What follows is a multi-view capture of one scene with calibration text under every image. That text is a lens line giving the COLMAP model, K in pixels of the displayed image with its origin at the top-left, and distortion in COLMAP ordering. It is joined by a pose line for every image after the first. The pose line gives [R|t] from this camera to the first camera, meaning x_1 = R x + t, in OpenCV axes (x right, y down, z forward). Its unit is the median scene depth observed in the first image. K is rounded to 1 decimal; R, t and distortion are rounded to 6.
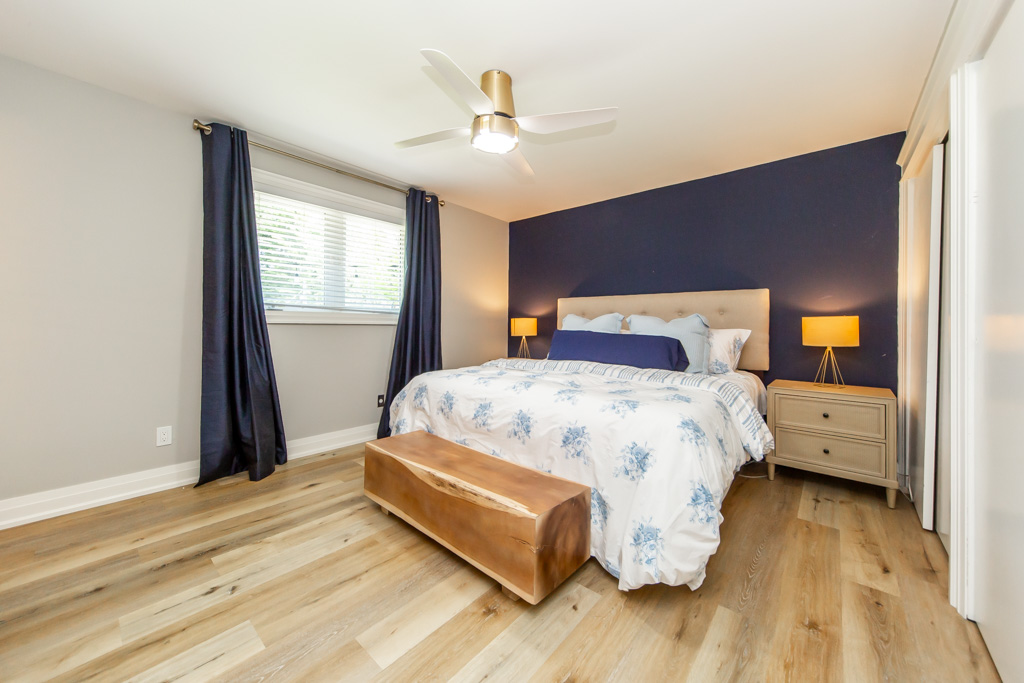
lens RADIAL K [[372.1, 0, 511.3], [0, 372.1, 328.4], [0, 0, 1]] dist [0.001491, 0.000141]
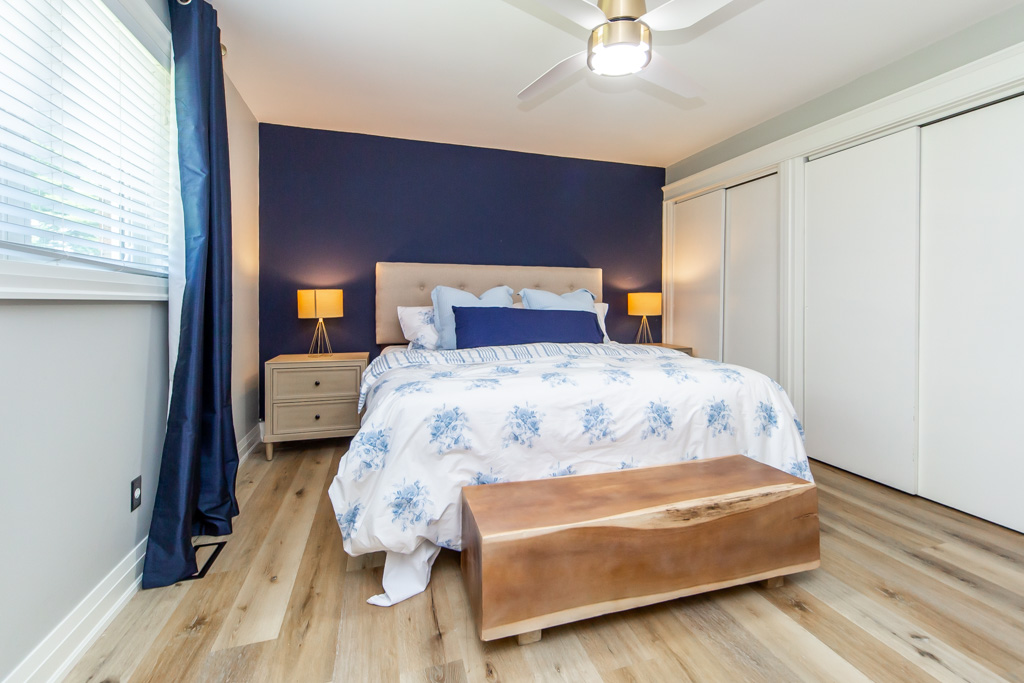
lens RADIAL K [[446.9, 0, 517.7], [0, 446.9, 309.1], [0, 0, 1]] dist [0.001609, 0.000188]
pose [[0.519695, -0.022381, 0.854059, -0.956586], [0.009818, 0.999747, 0.020225, -0.013149], [-0.854296, -0.002125, 0.519783, 0.709819]]
